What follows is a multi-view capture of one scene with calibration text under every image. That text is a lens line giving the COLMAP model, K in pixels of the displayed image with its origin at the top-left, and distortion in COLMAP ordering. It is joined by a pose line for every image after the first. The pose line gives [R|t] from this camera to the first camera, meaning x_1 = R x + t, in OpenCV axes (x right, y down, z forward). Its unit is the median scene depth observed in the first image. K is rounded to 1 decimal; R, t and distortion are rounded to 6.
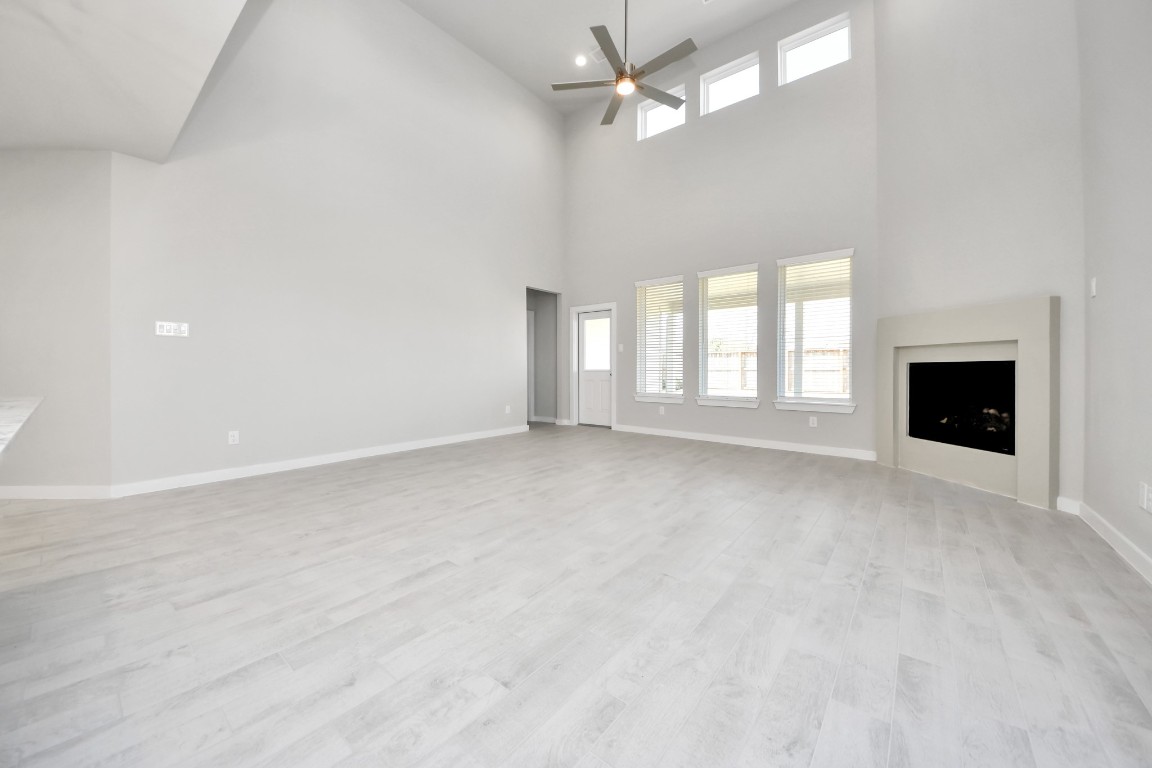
lens RADIAL K [[416.8, 0, 577.6], [0, 416.8, 376.0], [0, 0, 1]] dist [0.001449, -0.000195]
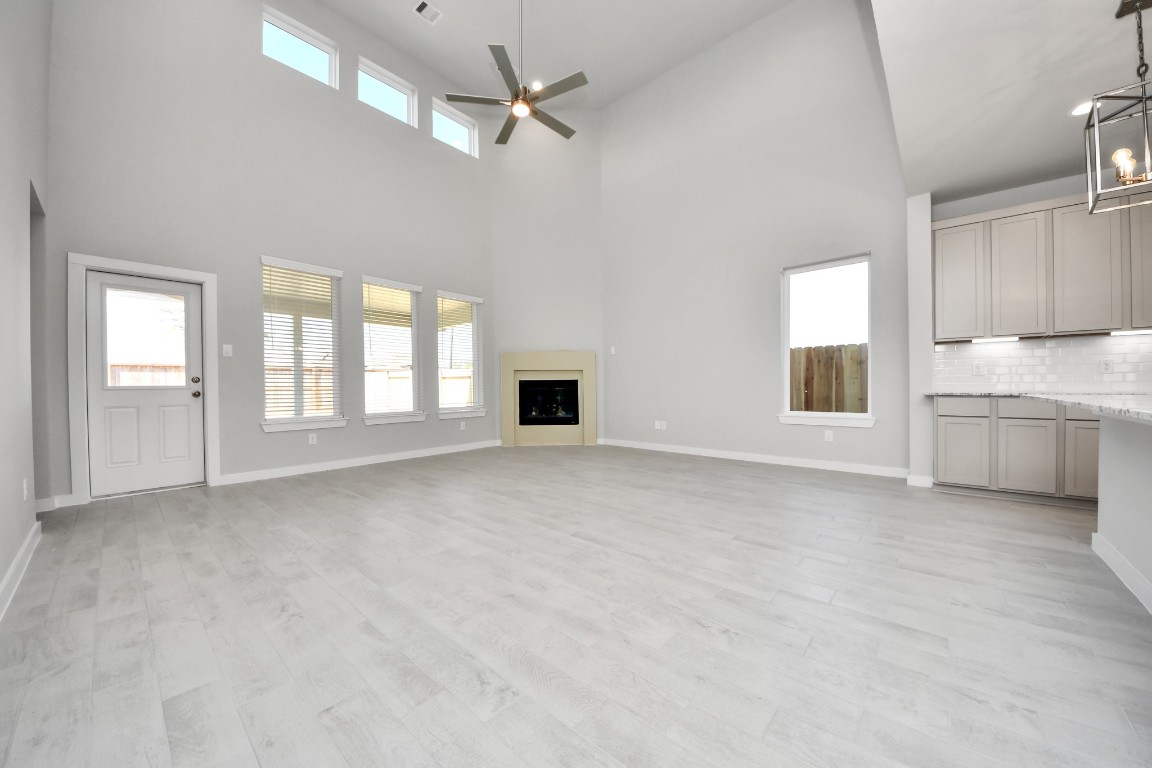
lens RADIAL K [[410.2, 0, 576.0], [0, 410.2, 384.0], [0, 0, 1]] dist [0.010313, -0.000178]
pose [[0.043005, 0.004736, 0.999064, -0.967631], [0.025636, 0.999654, -0.005842, -0.000419], [-0.998746, 0.025863, 0.042869, 0.892984]]
